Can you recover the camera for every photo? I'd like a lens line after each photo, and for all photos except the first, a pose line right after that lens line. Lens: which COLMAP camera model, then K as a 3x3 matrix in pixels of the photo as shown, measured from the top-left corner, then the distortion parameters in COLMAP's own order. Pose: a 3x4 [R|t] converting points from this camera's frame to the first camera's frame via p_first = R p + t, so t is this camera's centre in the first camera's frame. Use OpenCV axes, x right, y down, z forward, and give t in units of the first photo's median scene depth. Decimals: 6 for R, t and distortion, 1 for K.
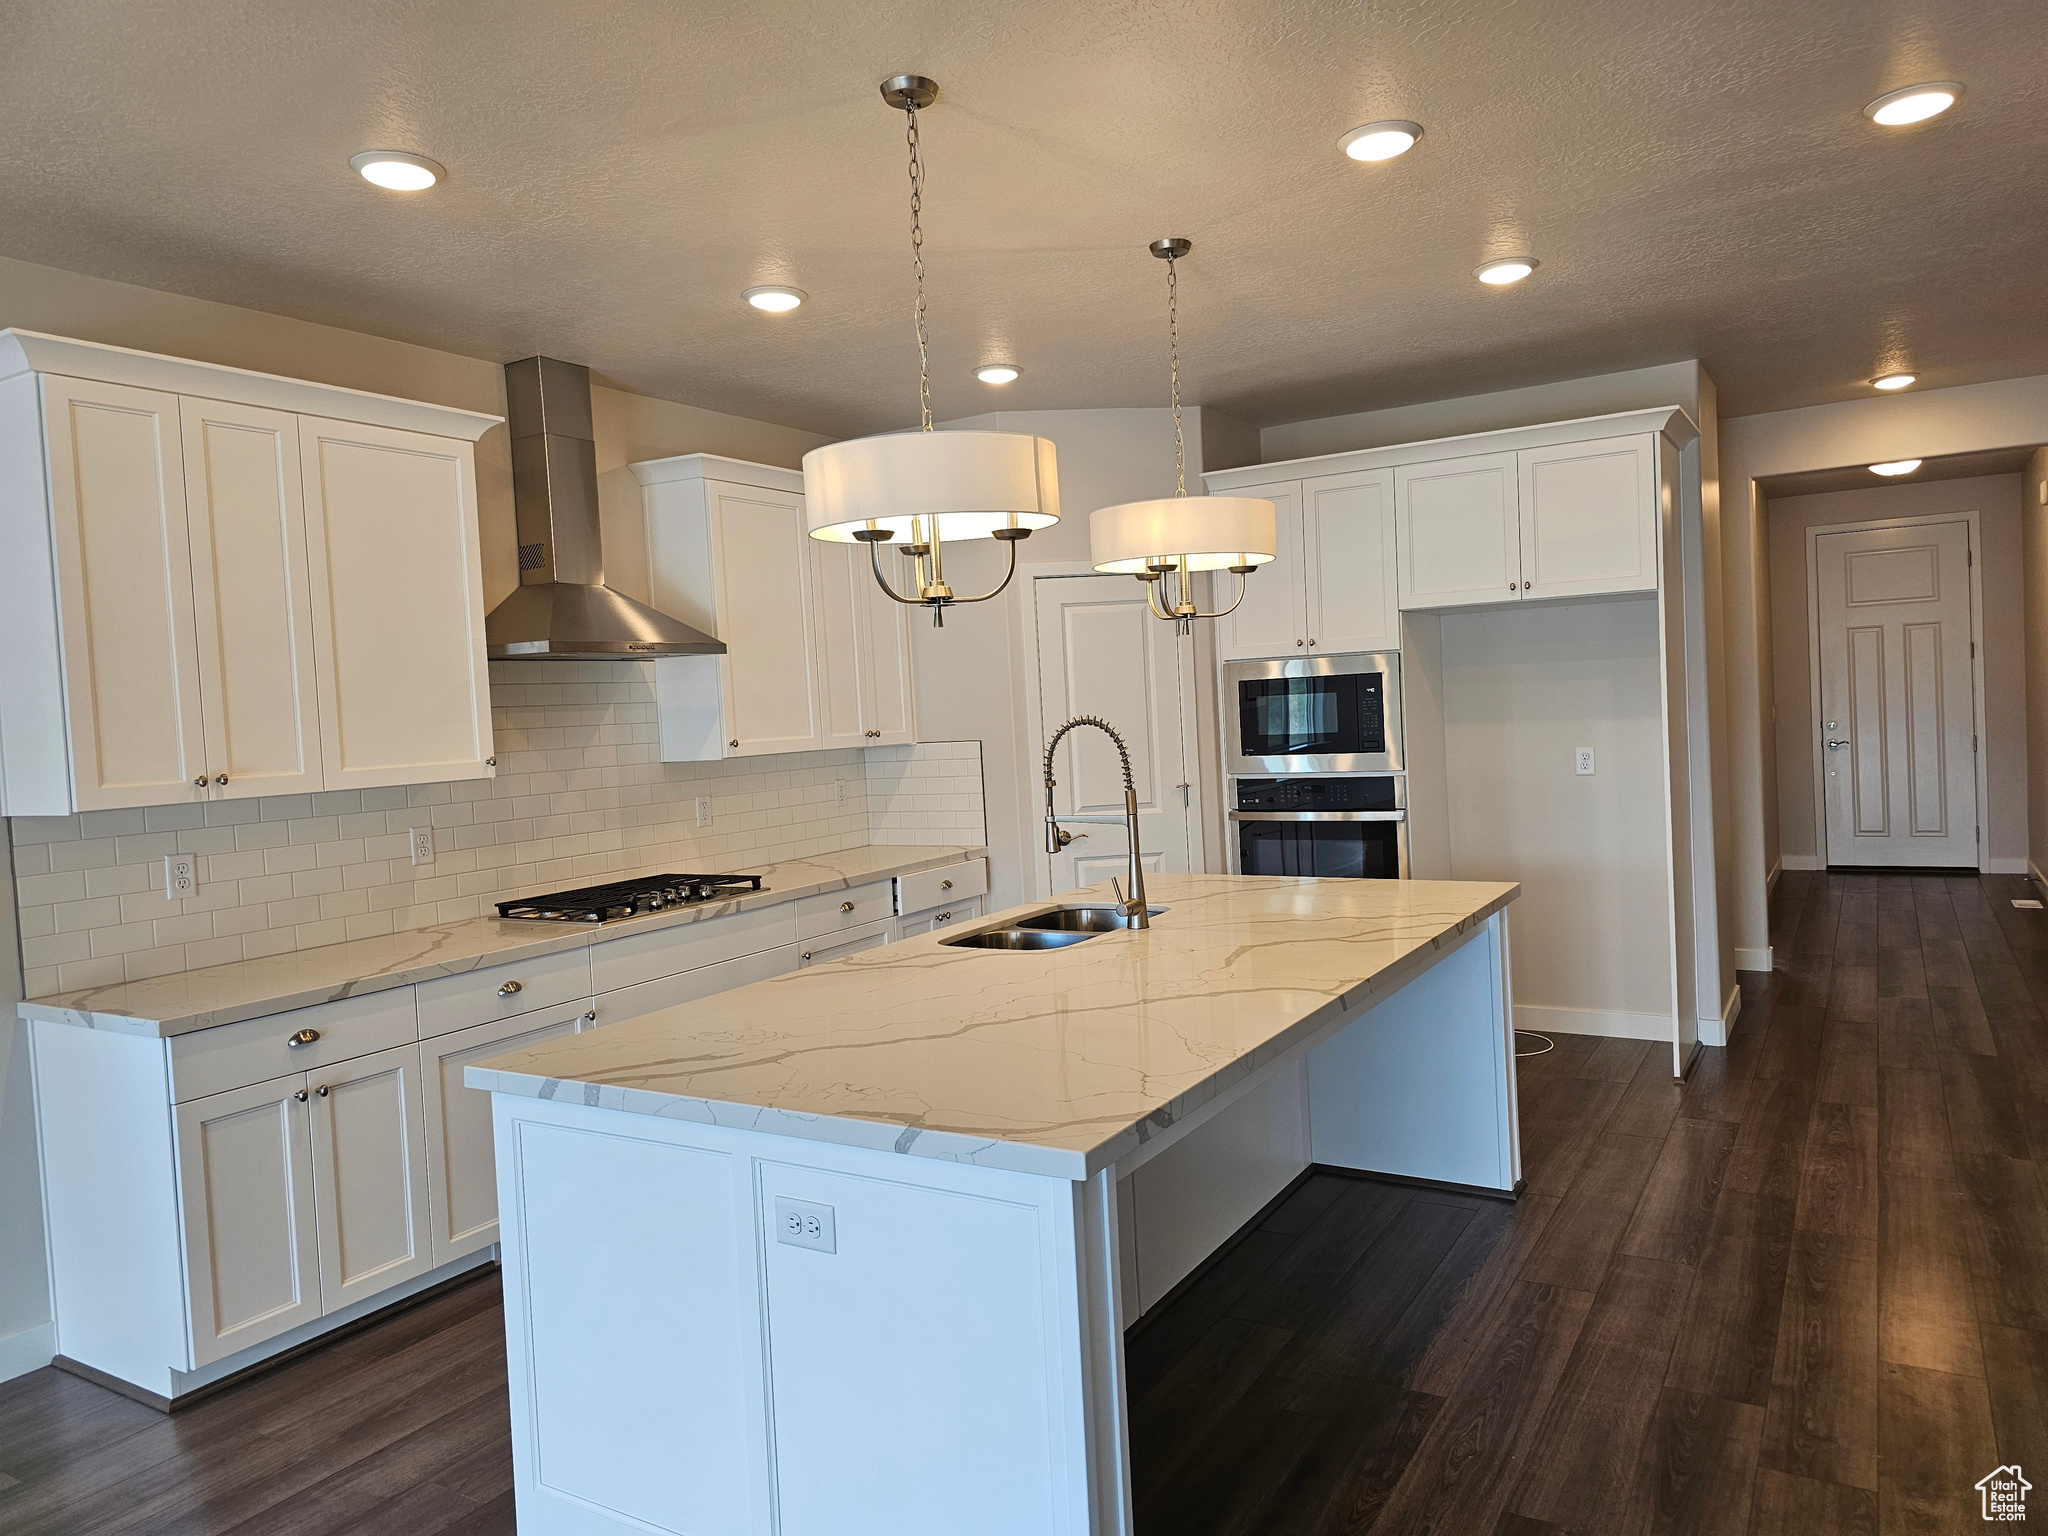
lens RADIAL K [[1385.7, 0, 1030.0], [0, 1385.7, 761.6], [0, 0, 1]] dist [0.022754, -0.012191]
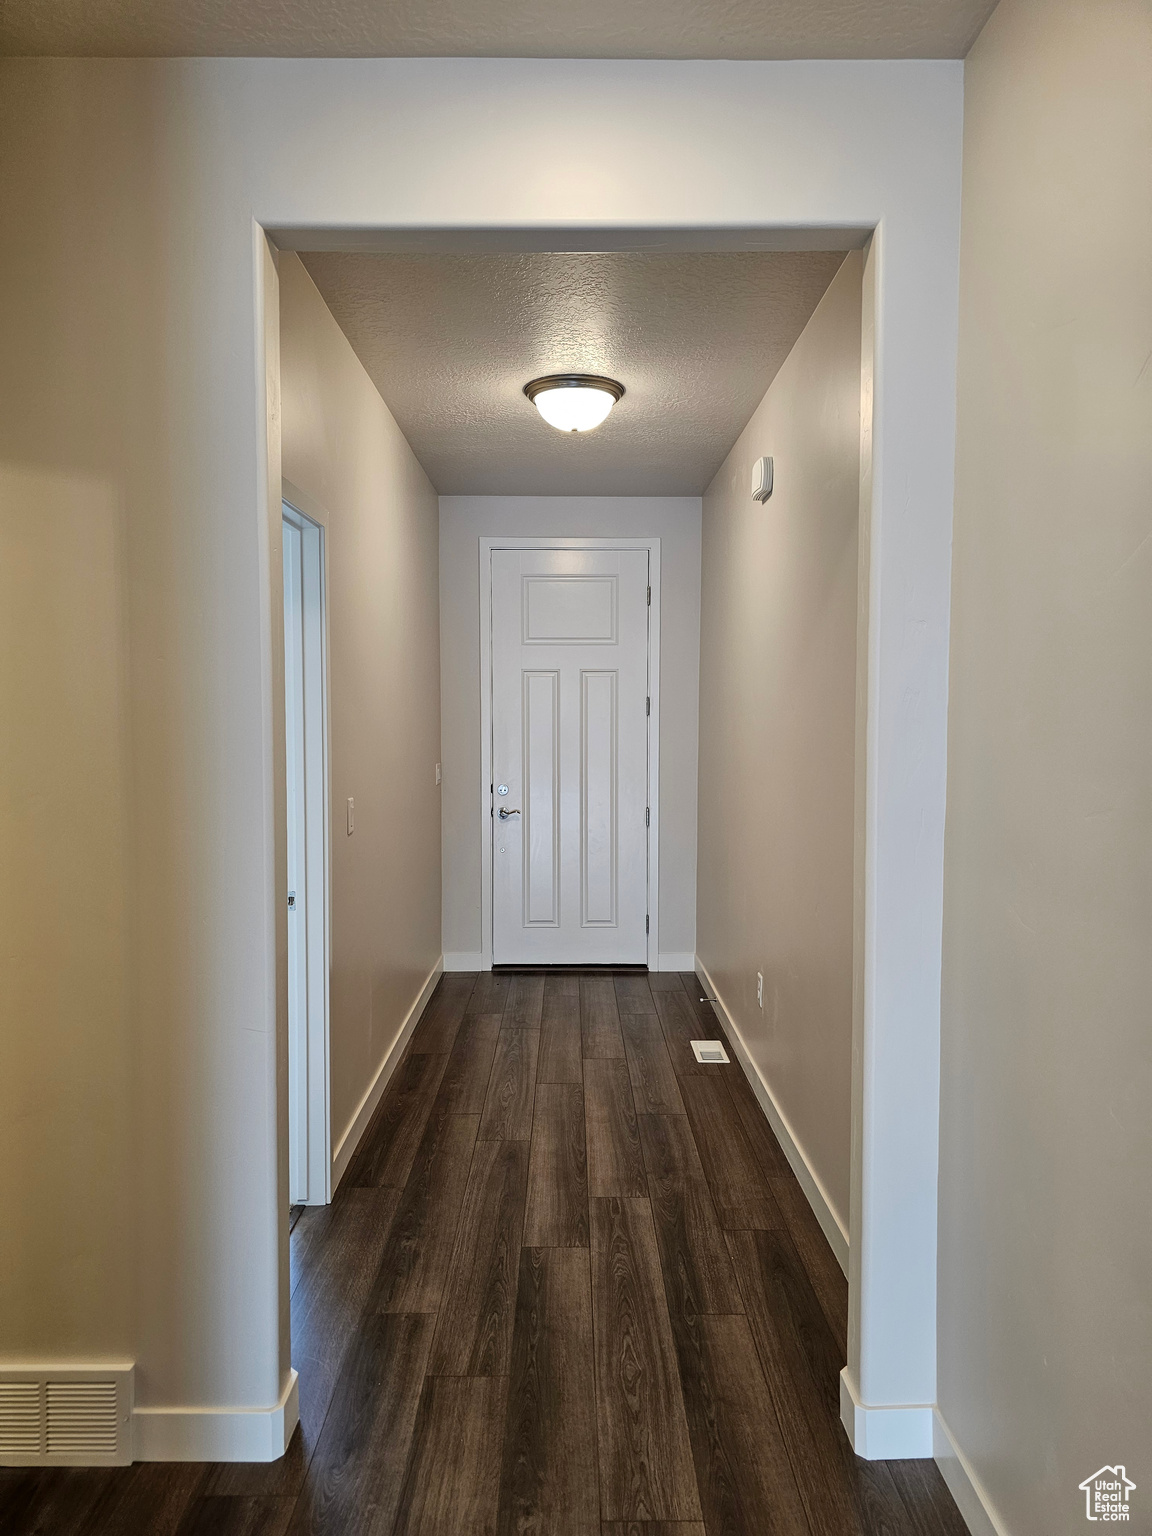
lens RADIAL K [[1039.3, 0, 576.9], [0, 1039.3, 766.4], [0, 0, 1]] dist [0.022754, -0.012191]
pose [[0.861672, 0.025196, 0.506840, 0.314412], [-0.029021, 0.999579, -0.000353, -0.041313], [-0.506636, -0.014405, 0.862040, 0.471715]]
